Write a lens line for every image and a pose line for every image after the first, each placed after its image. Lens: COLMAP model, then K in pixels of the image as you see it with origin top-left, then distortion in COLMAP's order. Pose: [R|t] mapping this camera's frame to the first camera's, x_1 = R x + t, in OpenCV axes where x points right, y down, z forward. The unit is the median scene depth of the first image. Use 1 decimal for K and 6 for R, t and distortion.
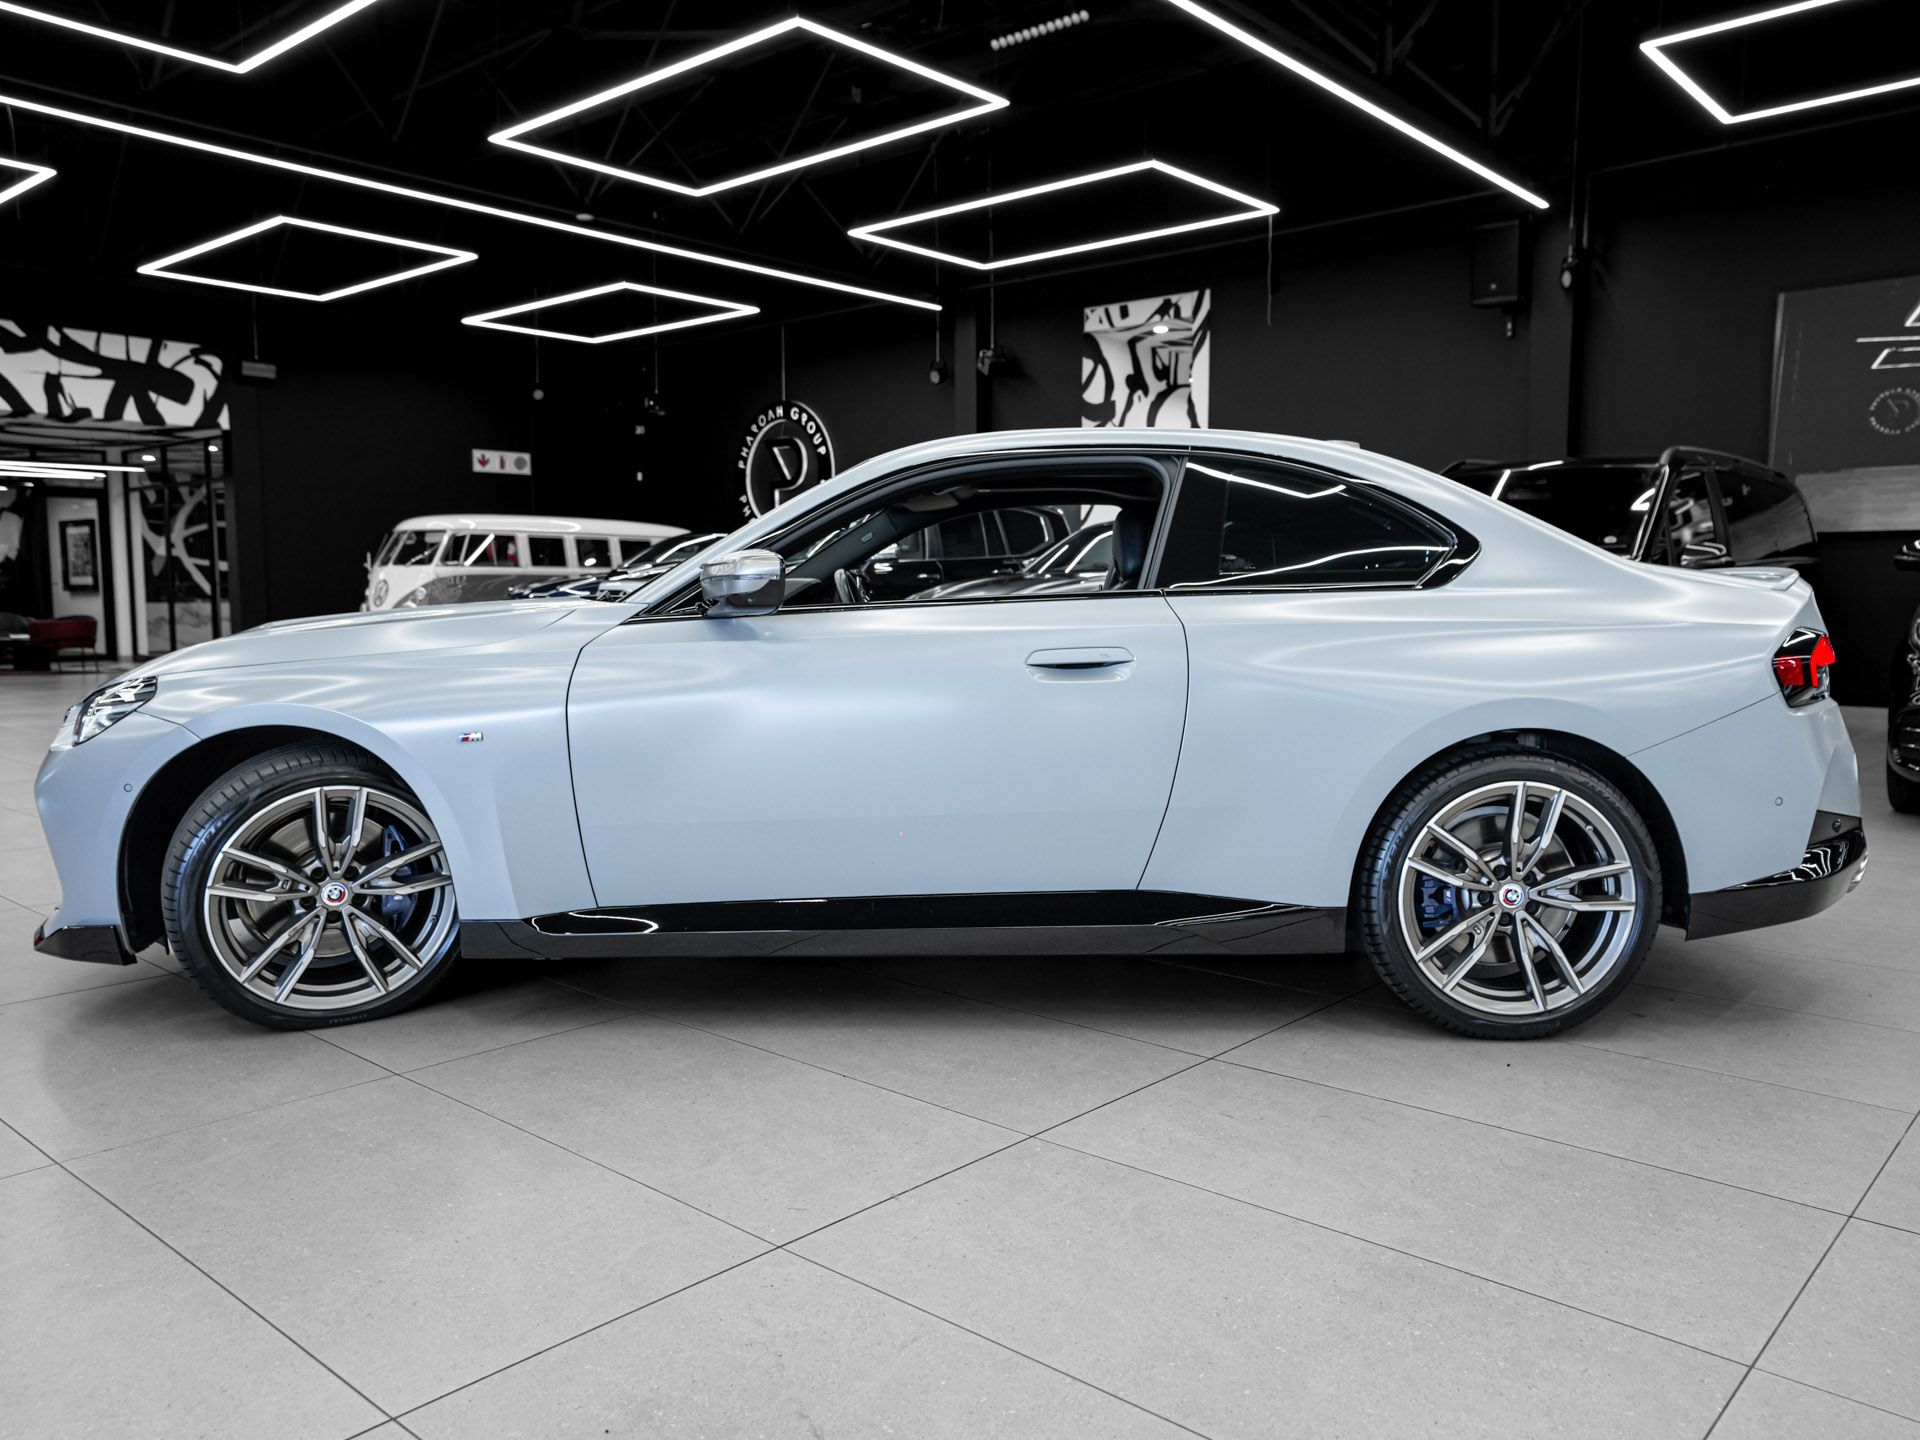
lens RADIAL K [[1469.8, 0, 1009.8], [0, 1469.8, 721.9], [0, 0, 1]] dist [-0.031276, 0.074141]
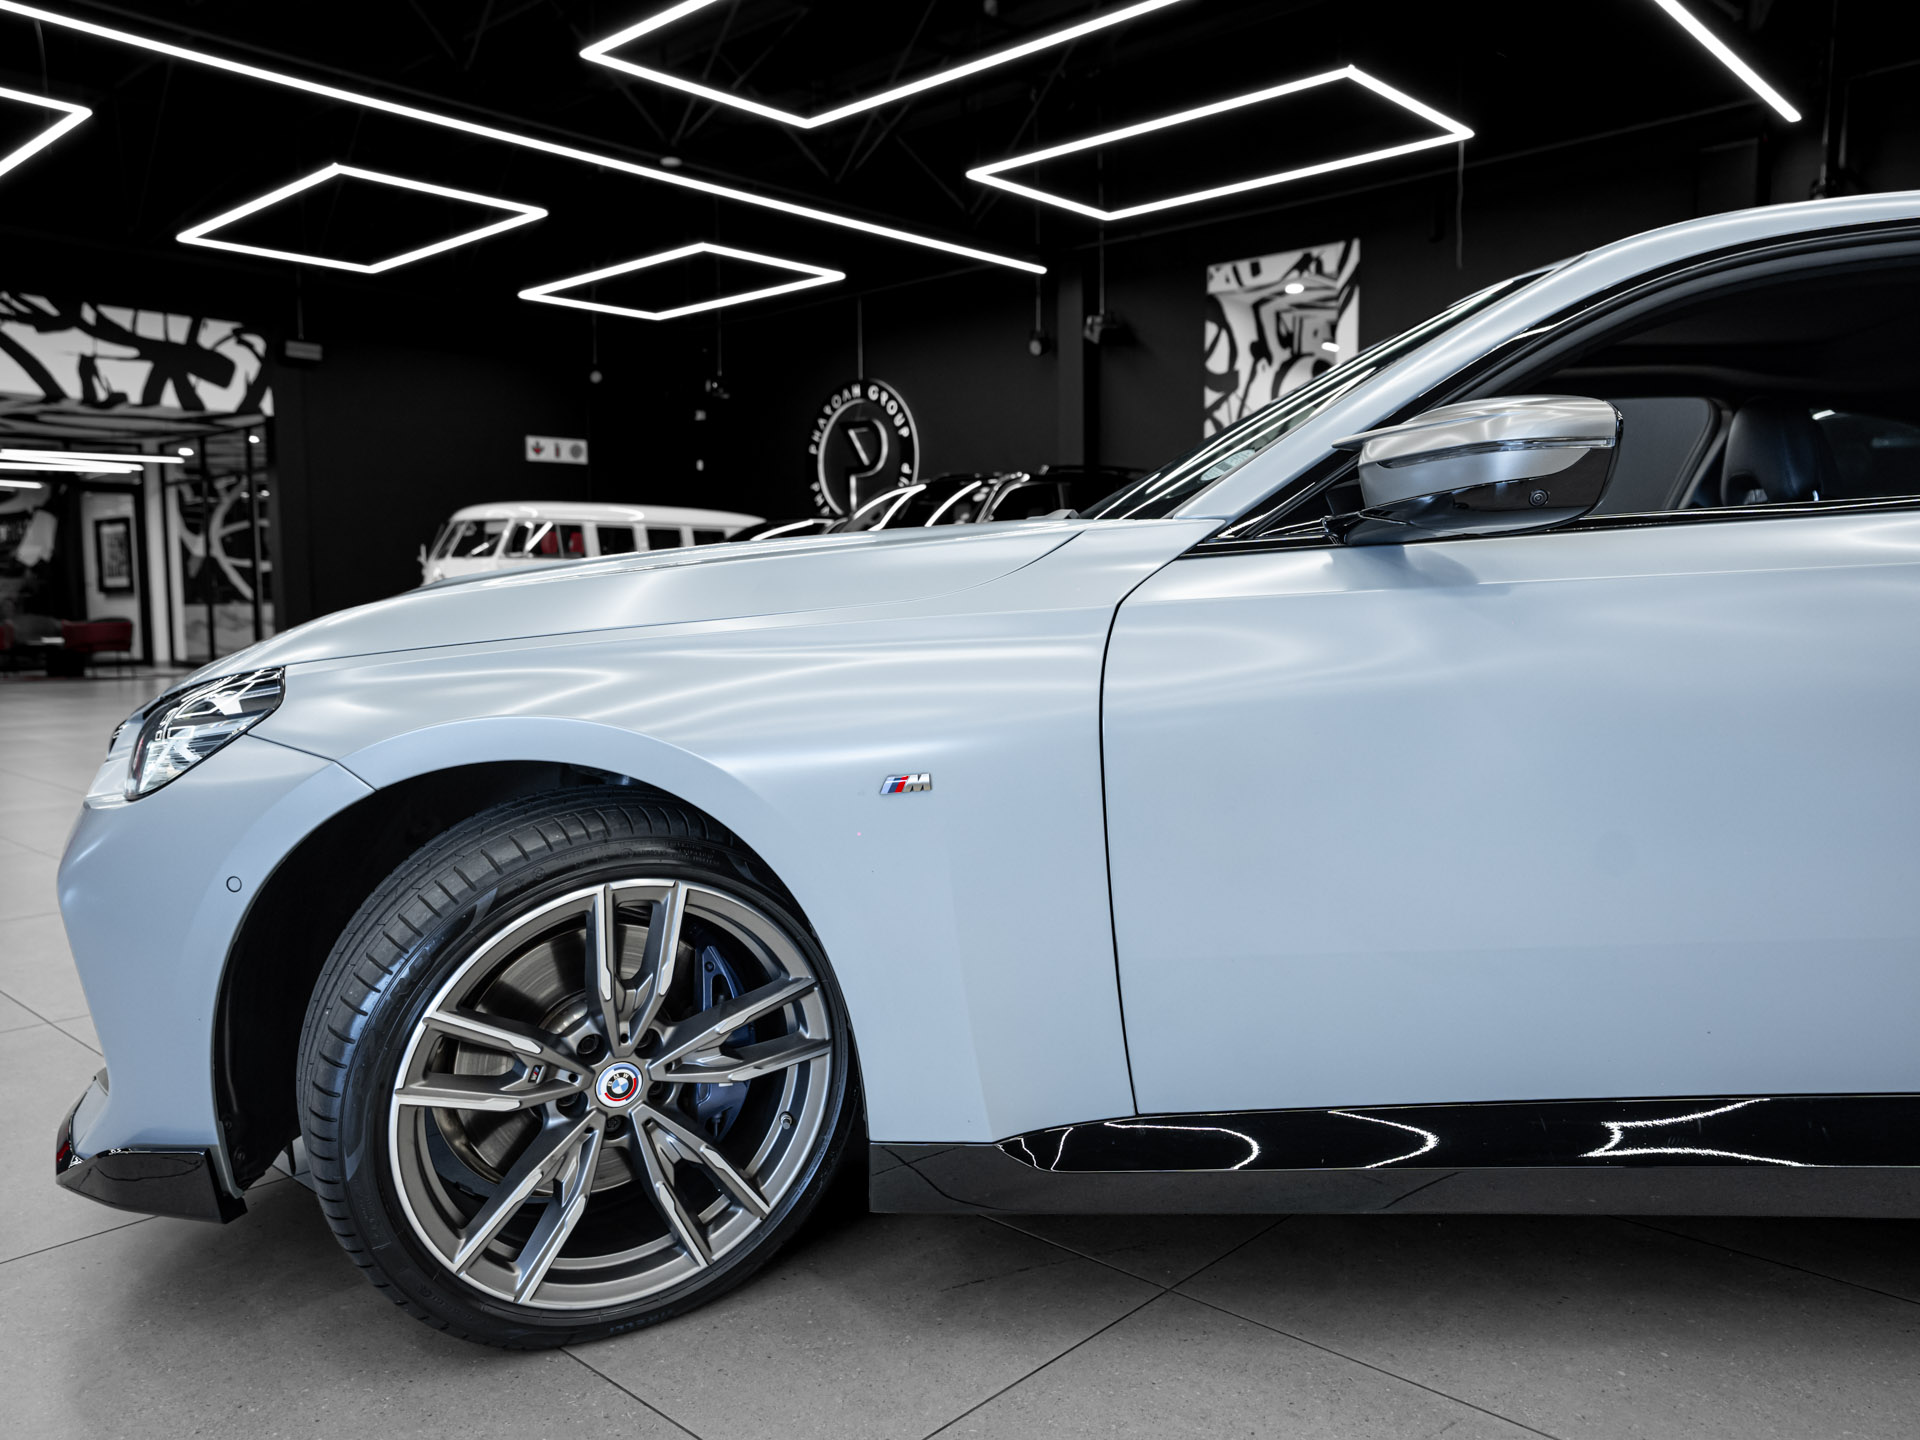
lens RADIAL K [[1465.5, 0, 972.2], [0, 1465.5, 715.3], [0, 0, 1]] dist [-0.031439, 0.073304]
pose [[0.999441, -0.005591, -0.032958, -0.067215], [0.005388, 0.999966, -0.006232, -0.001946], [0.032992, 0.006051, 0.999437, 0.102796]]
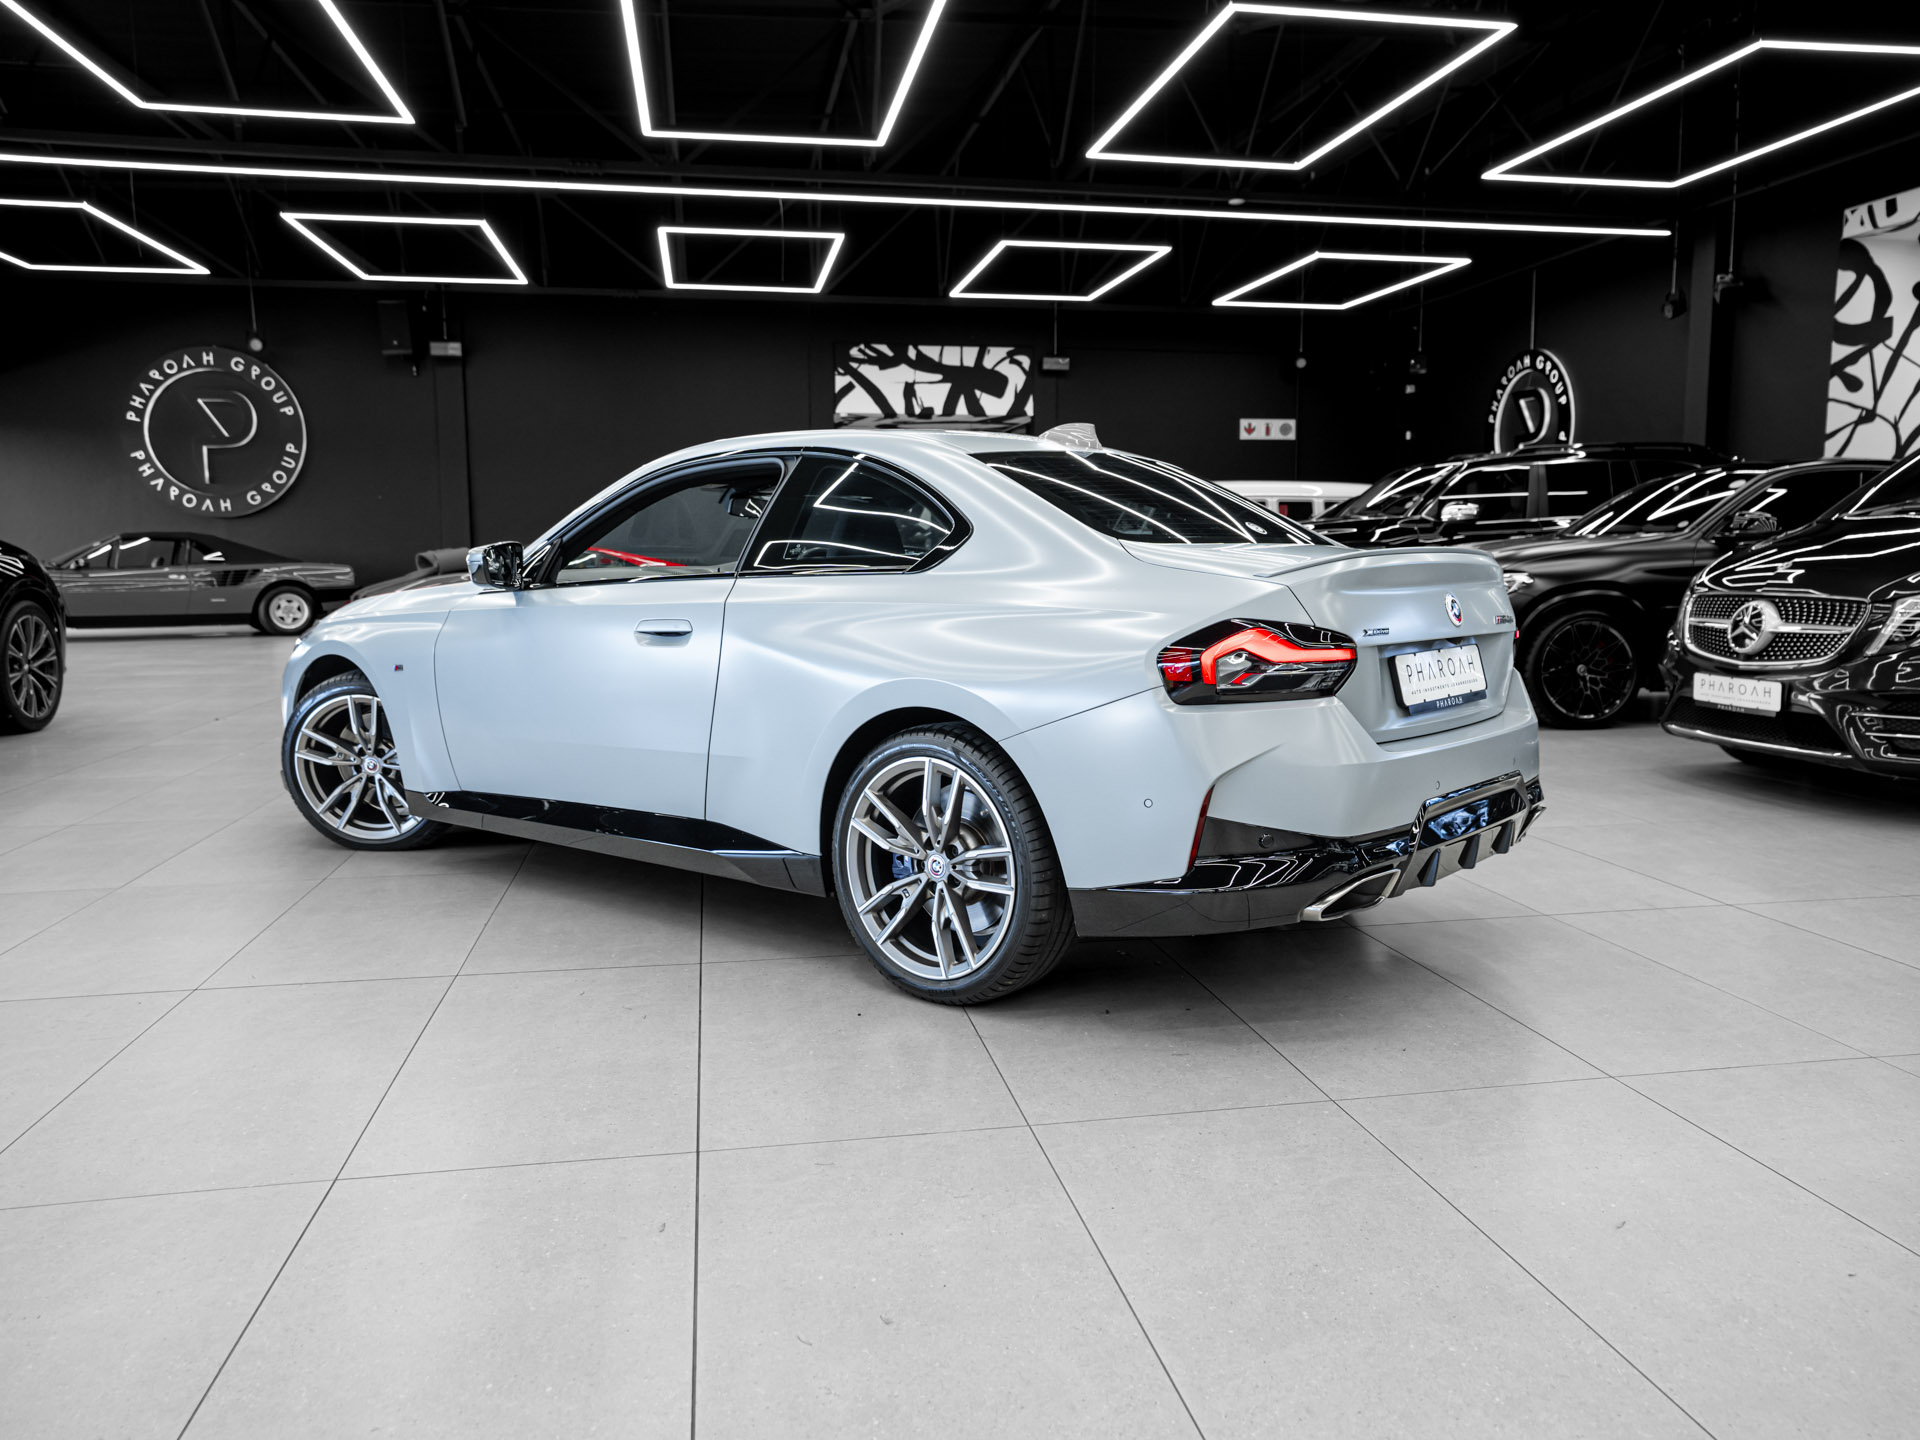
lens RADIAL K [[1465.5, 0, 972.2], [0, 1465.5, 715.3], [0, 0, 1]] dist [-0.031439, 0.073304]
pose [[0.777996, 0.068532, -0.624521, 0.210355], [-0.051476, 0.997644, 0.045351, -0.008020], [0.626157, -0.003135, 0.779690, 0.040720]]
